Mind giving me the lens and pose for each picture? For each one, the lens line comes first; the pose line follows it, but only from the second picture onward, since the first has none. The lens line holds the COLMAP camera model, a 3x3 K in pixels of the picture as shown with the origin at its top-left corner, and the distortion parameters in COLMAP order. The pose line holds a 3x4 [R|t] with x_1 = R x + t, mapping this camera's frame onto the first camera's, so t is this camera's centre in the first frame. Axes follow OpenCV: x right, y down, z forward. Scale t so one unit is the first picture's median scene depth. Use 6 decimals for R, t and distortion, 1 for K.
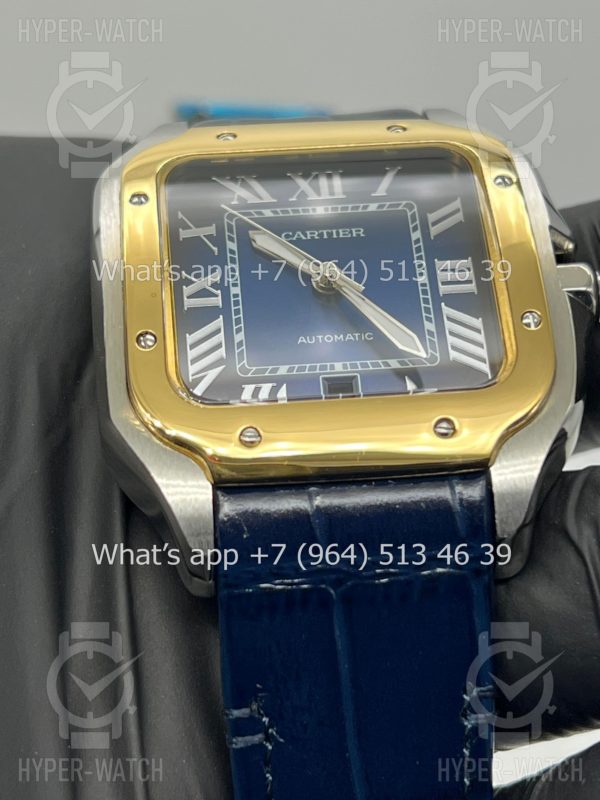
lens RADIAL K [[1837.1, 0, 293.3], [0, 1837.1, 397.4], [0, 0, 1]] dist [0.284196, 0.000000]
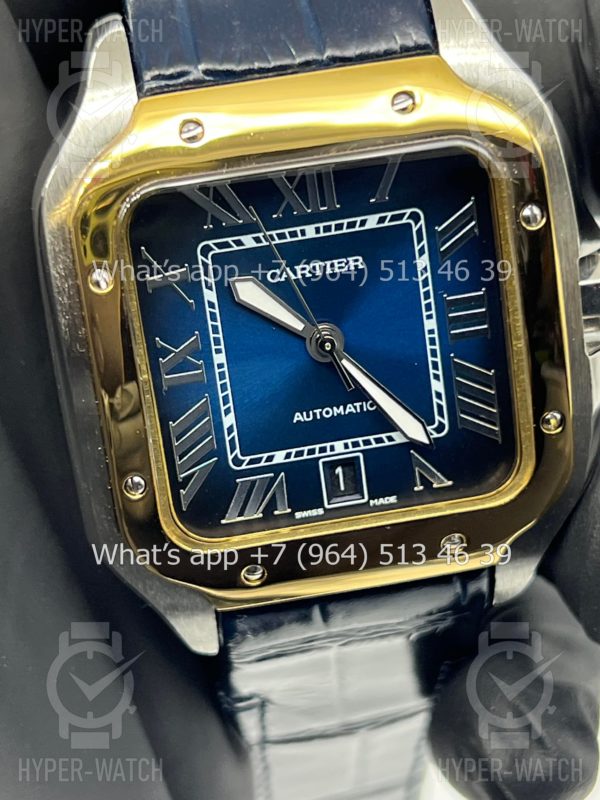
lens RADIAL K [[1837.1, 0, 295.2], [0, 1837.1, 399.0], [0, 0, 1]] dist [0.284196, 0.000000]
pose [[0.993798, -0.072548, 0.084276, -0.070832], [-0.010765, 0.691544, 0.722254, -0.677345], [-0.110679, -0.718682, 0.686474, 0.380555]]
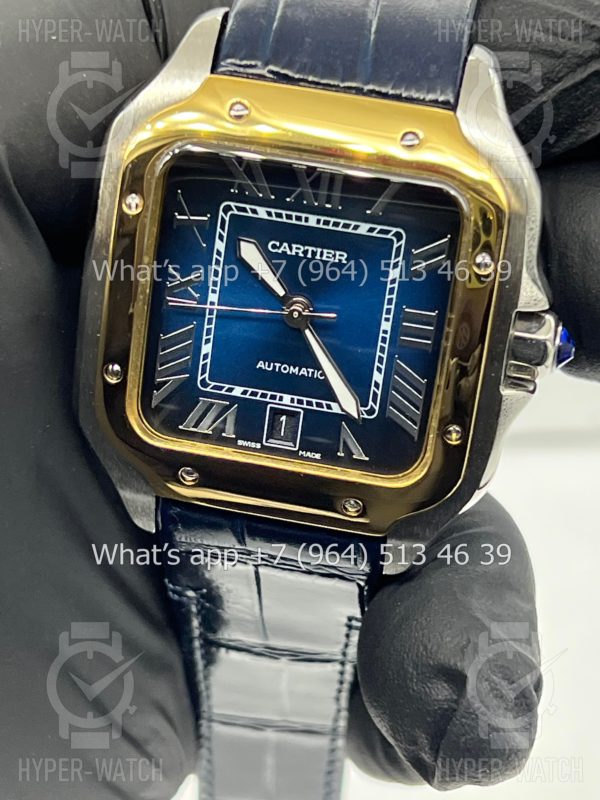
lens RADIAL K [[1837.1, 0, 305.5], [0, 1837.1, 424.9], [0, 0, 1]] dist [0.284196, 0.000000]
pose [[0.962019, 0.253802, -0.100519, 0.147502], [-0.102743, 0.677784, 0.728047, -0.796552], [0.252910, -0.690068, 0.678118, 0.231811]]
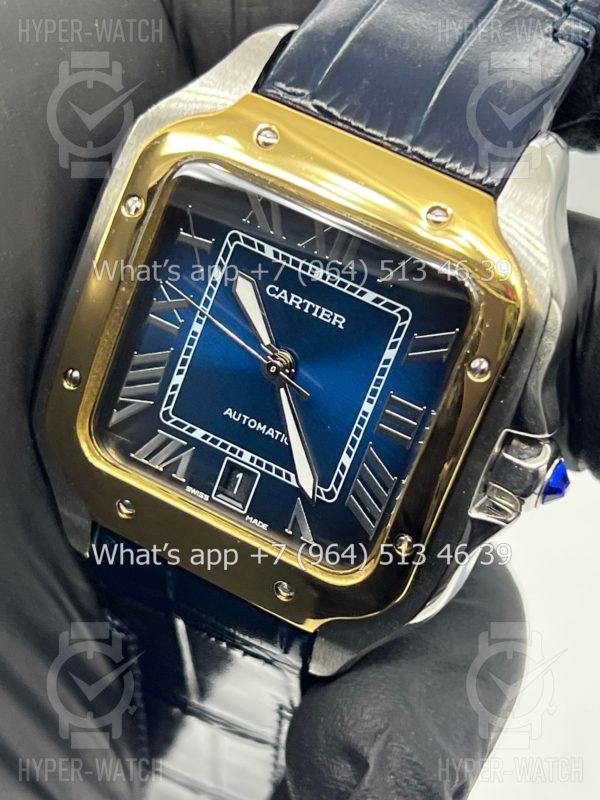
lens RADIAL K [[1837.1, 0, 307.6], [0, 1837.1, 406.7], [0, 0, 1]] dist [0.284196, 0.000000]
pose [[0.837364, 0.494192, -0.233659, 0.267767], [-0.182429, 0.655570, 0.732767, -0.759654], [0.515307, -0.570967, 0.639105, 0.378844]]
